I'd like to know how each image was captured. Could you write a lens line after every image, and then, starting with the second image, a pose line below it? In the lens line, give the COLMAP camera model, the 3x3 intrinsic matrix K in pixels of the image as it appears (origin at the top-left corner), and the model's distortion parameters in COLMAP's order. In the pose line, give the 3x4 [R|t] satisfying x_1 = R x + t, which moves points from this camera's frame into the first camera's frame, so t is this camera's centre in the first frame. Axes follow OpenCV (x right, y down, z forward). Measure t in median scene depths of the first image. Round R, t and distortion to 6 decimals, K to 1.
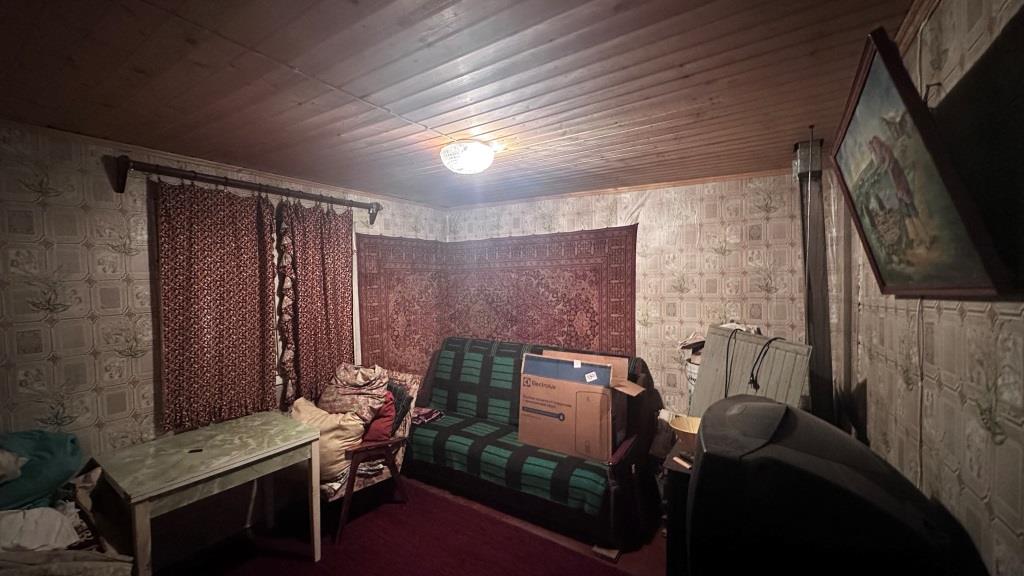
lens RADIAL K [[408.1, 0, 512.9], [0, 408.1, 287.0], [0, 0, 1]] dist [-0.003668, 0.000494]
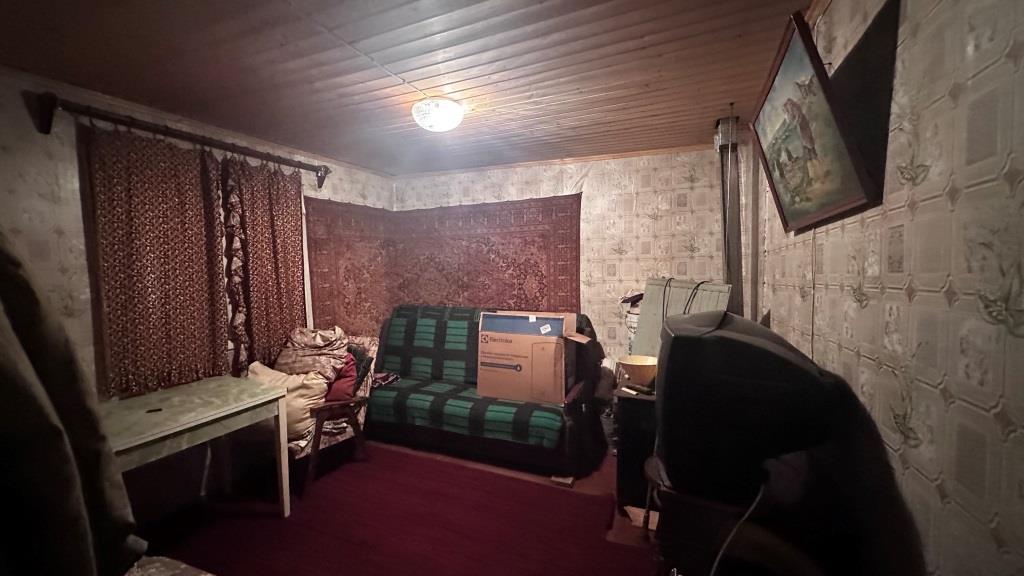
lens RADIAL K [[408.1, 0, 512.9], [0, 408.1, 287.0], [0, 0, 1]] dist [-0.003668, 0.000494]
pose [[0.984312, -0.017152, 0.175601, -0.084320], [0.010727, 0.999240, 0.037469, 0.064149], [-0.176110, -0.034997, 0.983748, -0.059889]]
